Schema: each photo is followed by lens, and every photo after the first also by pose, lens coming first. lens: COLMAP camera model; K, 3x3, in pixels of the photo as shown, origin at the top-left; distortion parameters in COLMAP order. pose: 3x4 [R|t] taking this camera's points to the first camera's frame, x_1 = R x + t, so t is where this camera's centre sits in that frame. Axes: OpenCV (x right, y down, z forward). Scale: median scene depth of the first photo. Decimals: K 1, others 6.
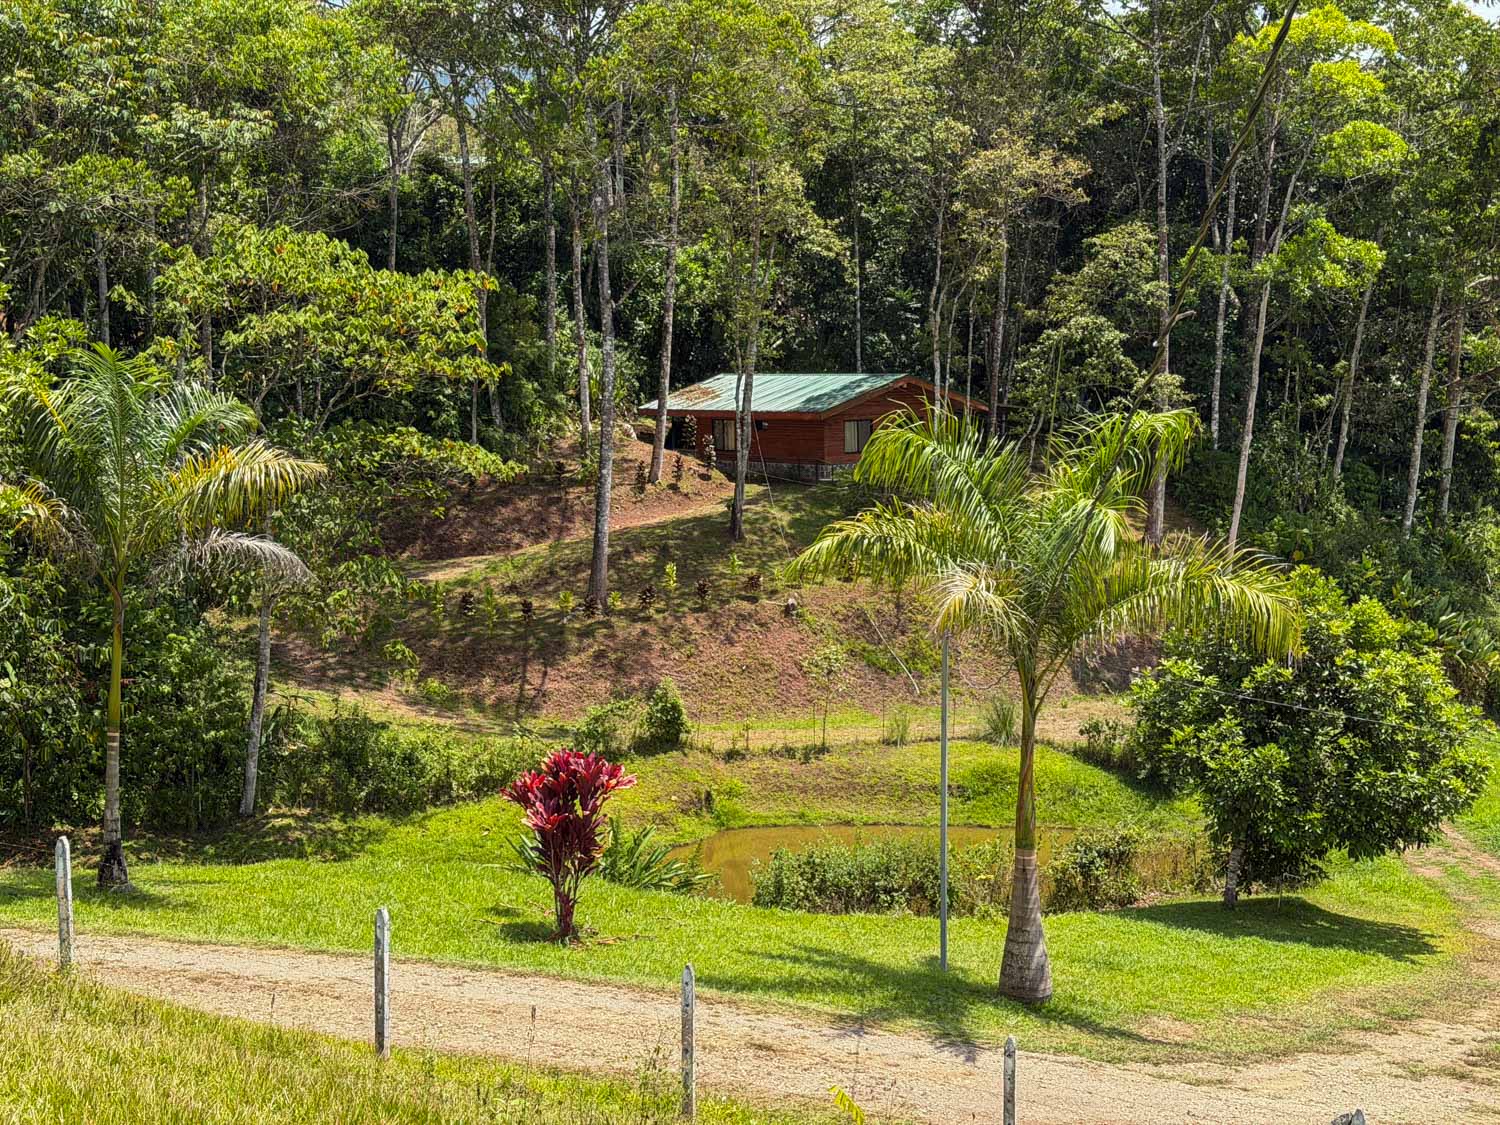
lens RADIAL K [[2075.4, 0, 779.0], [0, 2075.4, 617.0], [0, 0, 1]] dist [0.195910, 0.000000]
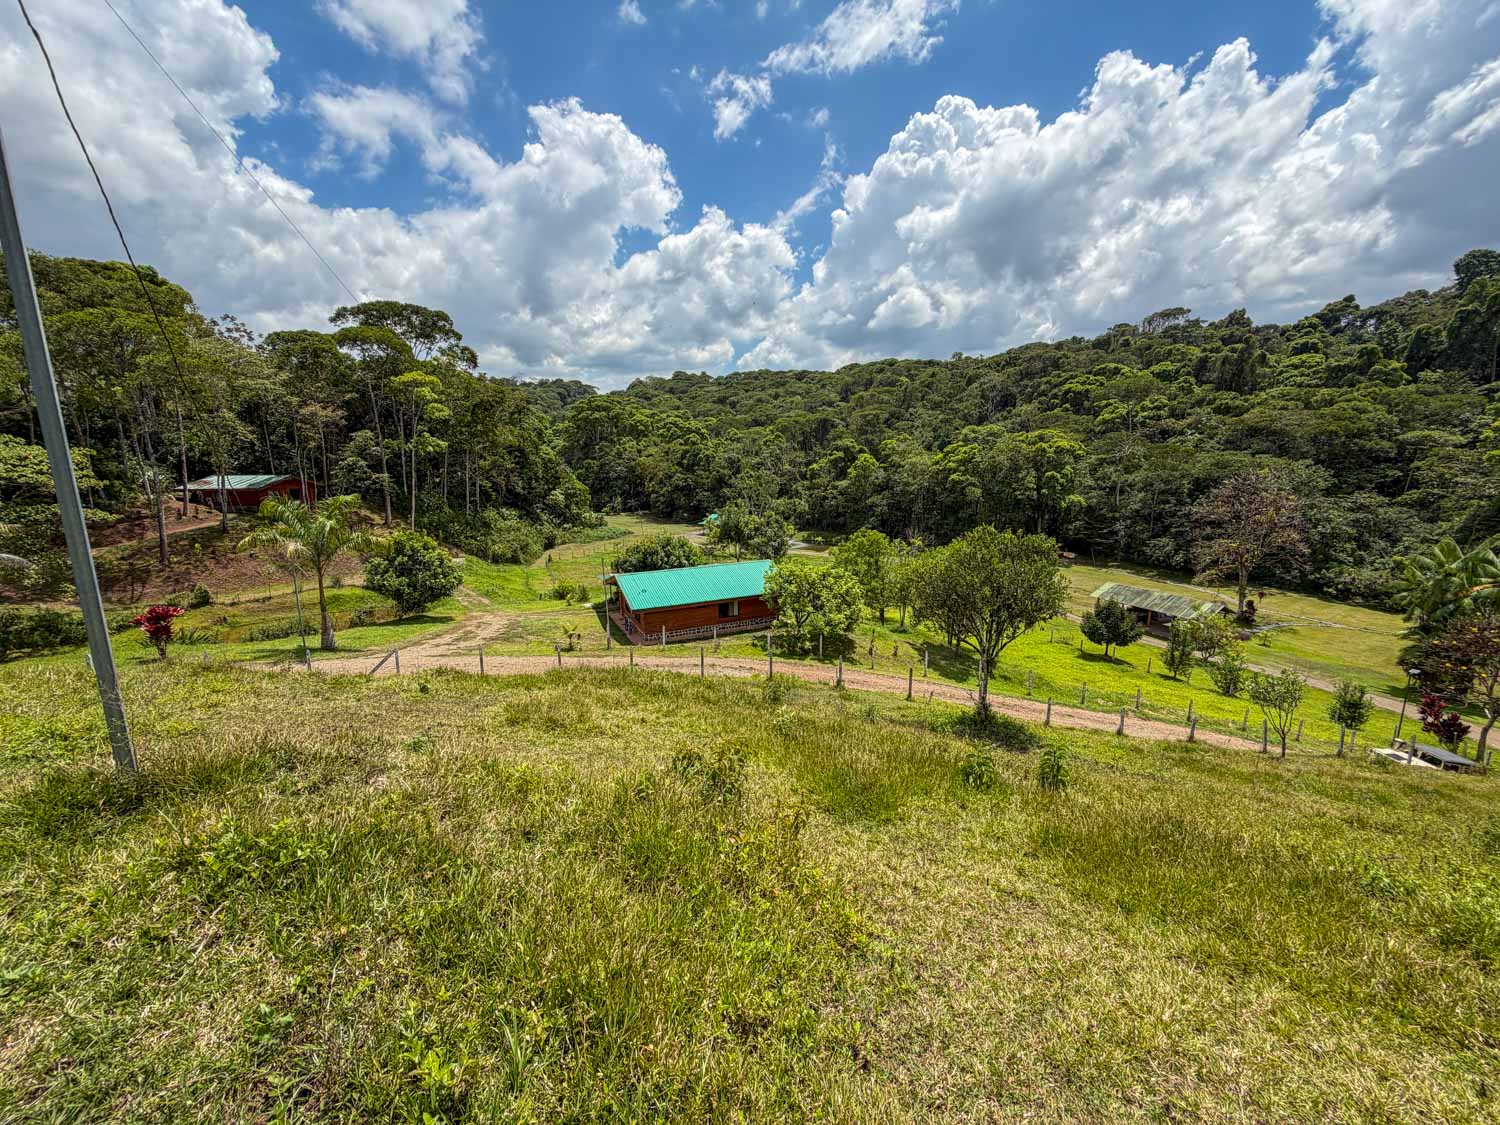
lens RADIAL K [[594.5, 0, 744.6], [0, 594.5, 568.0], [0, 0, 1]] dist [0.002220, -0.000710]
pose [[0.772744, -0.124061, 0.622475, 0.018742], [0.086959, 0.992157, 0.089789, -0.000048], [-0.628733, -0.015254, 0.777472, -0.147166]]
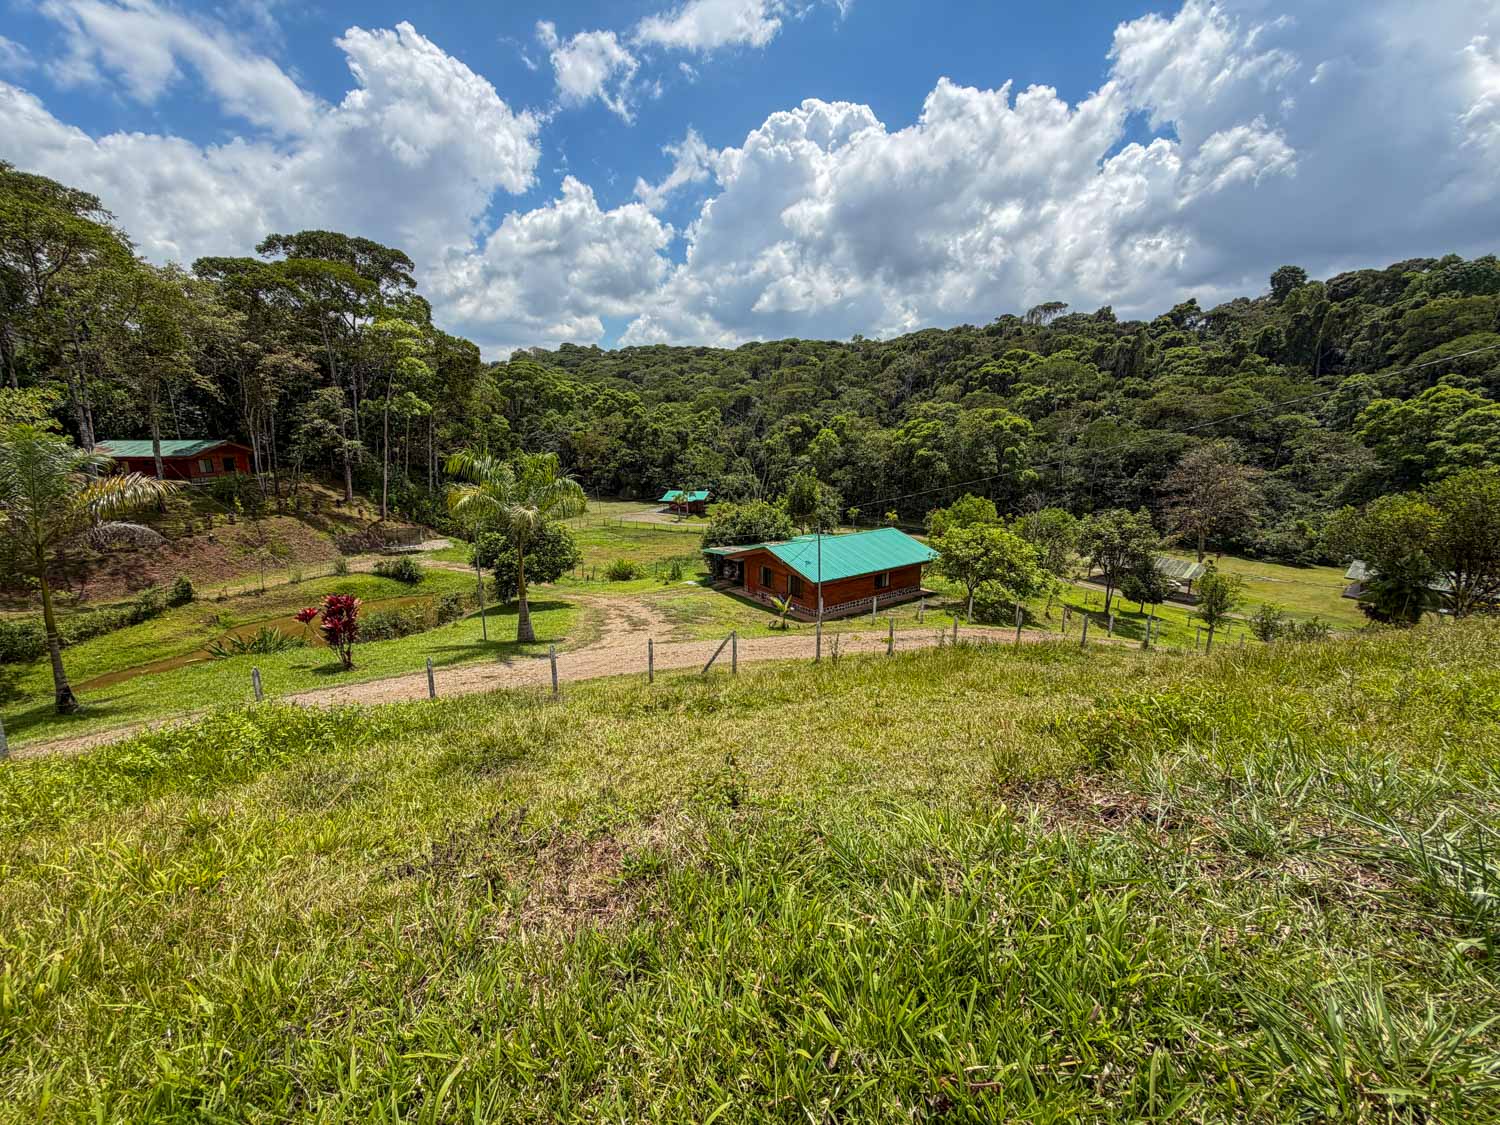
lens RADIAL K [[594.5, 0, 742.2], [0, 594.5, 565.7], [0, 0, 1]] dist [0.002220, -0.000710]
pose [[0.632994, -0.163645, 0.756663, -0.139862], [0.093070, 0.986400, 0.135473, -0.009059], [-0.768542, -0.015331, 0.639616, 0.076514]]
